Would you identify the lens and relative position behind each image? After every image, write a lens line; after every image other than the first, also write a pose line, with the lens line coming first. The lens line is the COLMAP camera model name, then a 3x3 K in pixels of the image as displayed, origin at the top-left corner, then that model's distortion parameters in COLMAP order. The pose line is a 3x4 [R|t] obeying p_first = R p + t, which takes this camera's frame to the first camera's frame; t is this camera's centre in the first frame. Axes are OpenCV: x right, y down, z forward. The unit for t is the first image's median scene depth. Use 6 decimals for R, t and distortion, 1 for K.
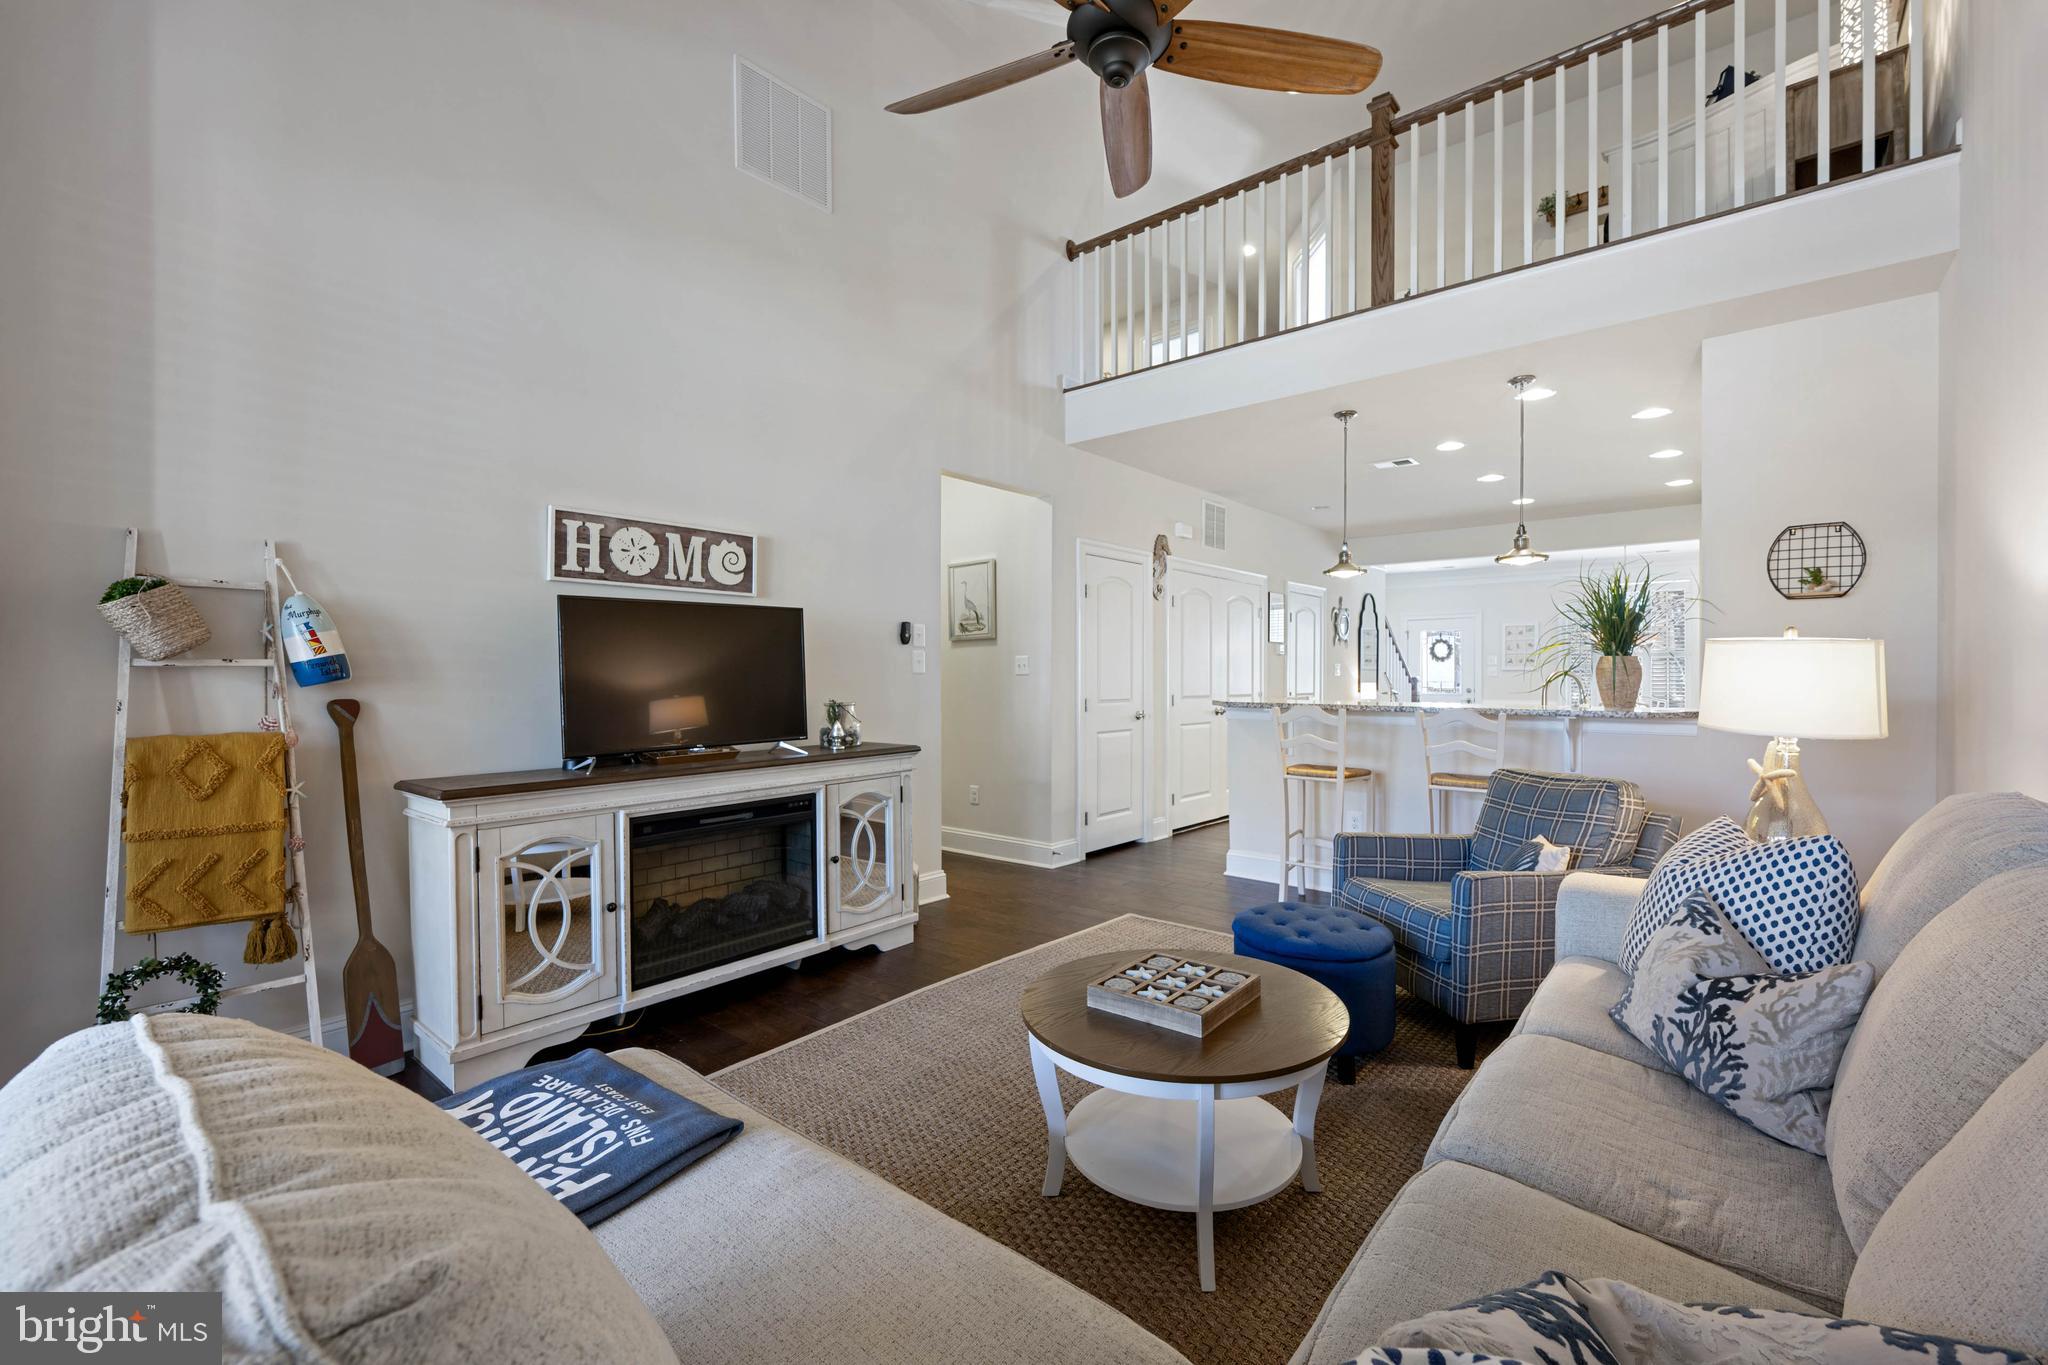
lens RADIAL K [[850.5, 0, 1066.9], [0, 850.5, 683.8], [0, 0, 1]] dist [-0.002214, -0.000369]
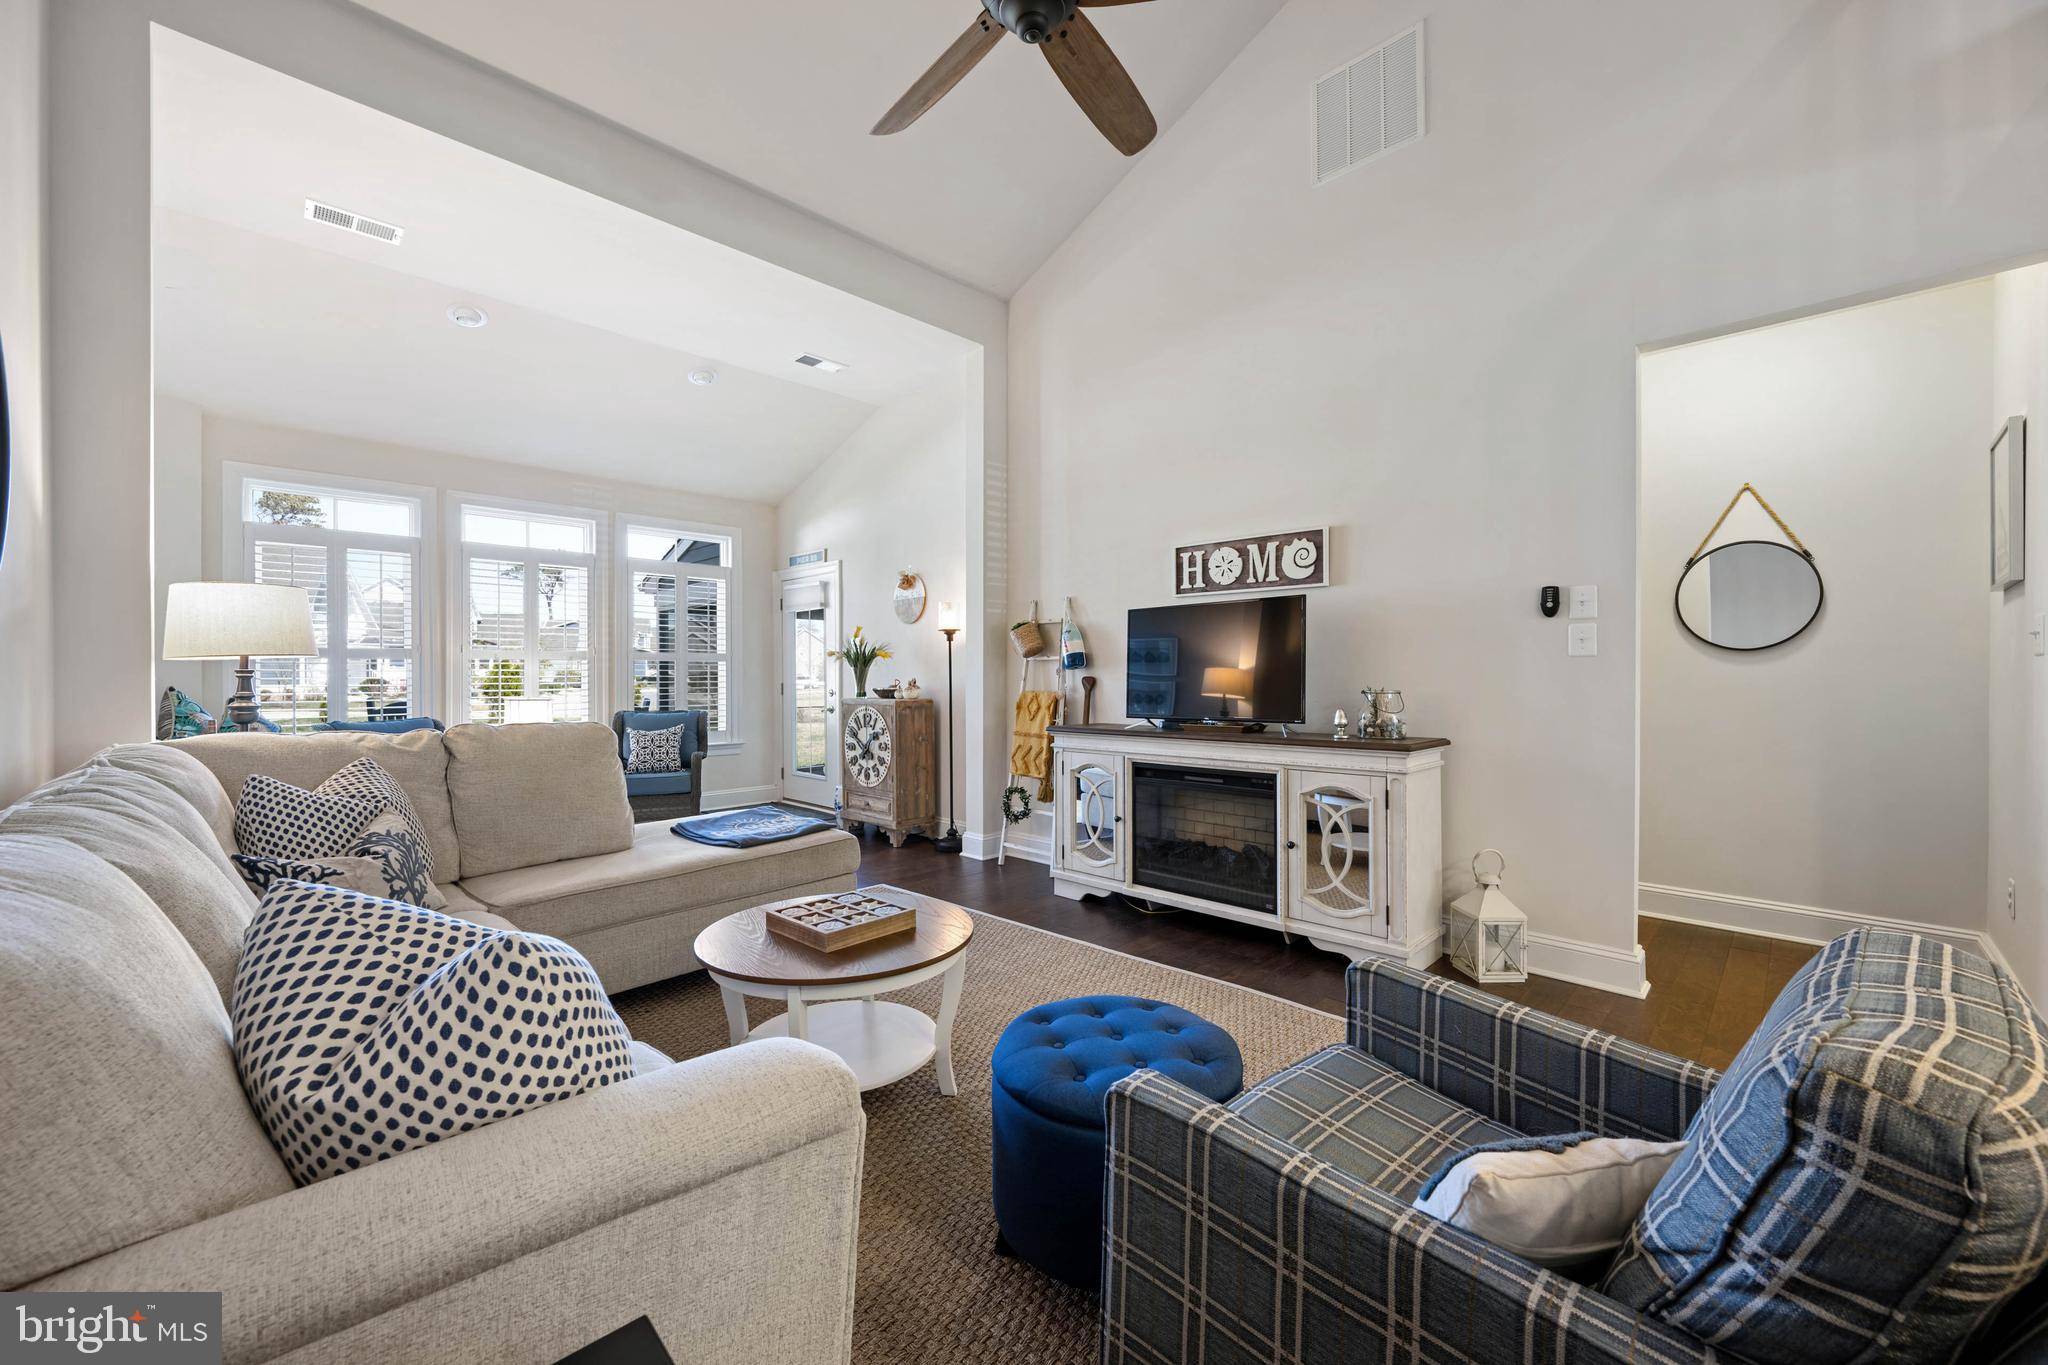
lens RADIAL K [[803.5, 0, 1024.0], [0, 803.5, 682.5], [0, 0, 1]] dist [0.000707, -0.000319]
pose [[-0.110157, 0.013317, -0.993825, 0.711405], [-0.009097, 0.999855, 0.014406, 0.005490], [0.993873, 0.010628, -0.110019, 0.808935]]
